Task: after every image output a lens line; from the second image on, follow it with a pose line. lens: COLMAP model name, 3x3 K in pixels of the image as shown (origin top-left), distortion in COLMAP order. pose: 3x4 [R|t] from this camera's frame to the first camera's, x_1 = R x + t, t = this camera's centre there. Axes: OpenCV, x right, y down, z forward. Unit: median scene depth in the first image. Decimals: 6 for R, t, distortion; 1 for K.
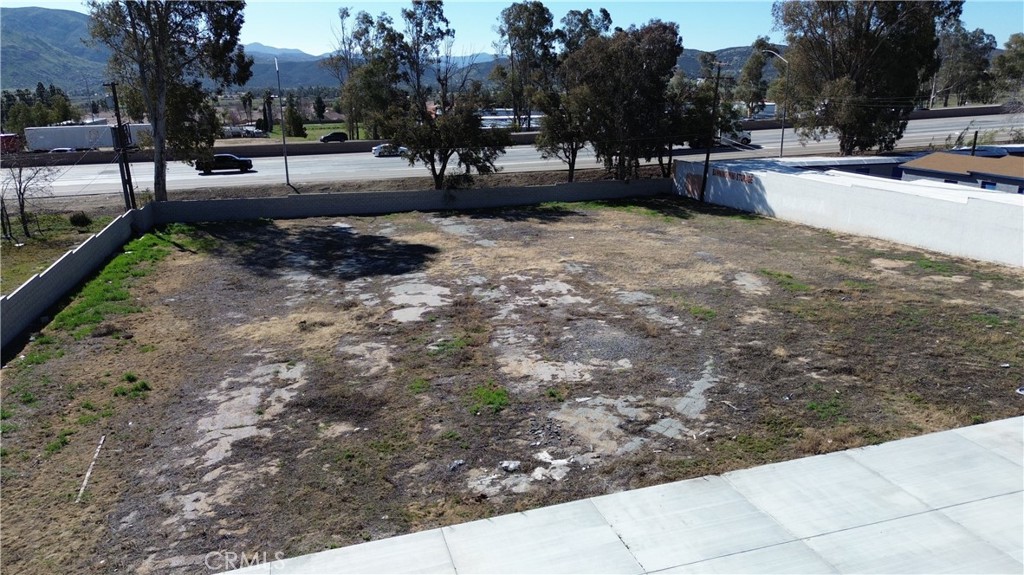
lens RADIAL K [[708.1, 0, 513.1], [0, 708.1, 285.8], [0, 0, 1]] dist [0.061228, -0.003519]
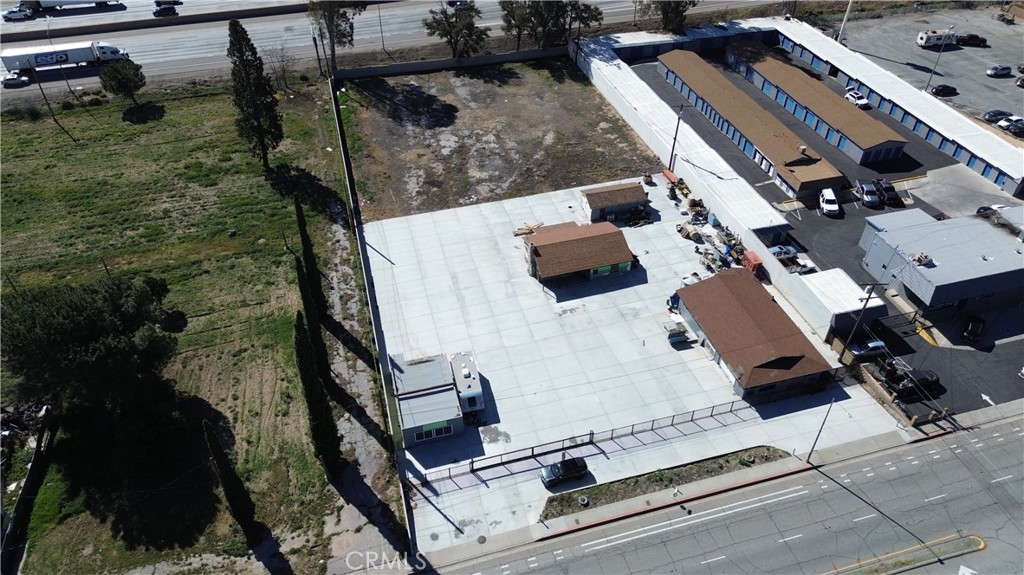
lens RADIAL K [[708.1, 0, 512.1], [0, 708.1, 288.8], [0, 0, 1]] dist [0.061228, -0.003519]
pose [[0.999040, 0.026544, -0.034844, 0.315607], [-0.008834, 0.901226, 0.433259, -0.849717], [0.042903, -0.432535, 0.900596, -2.410772]]
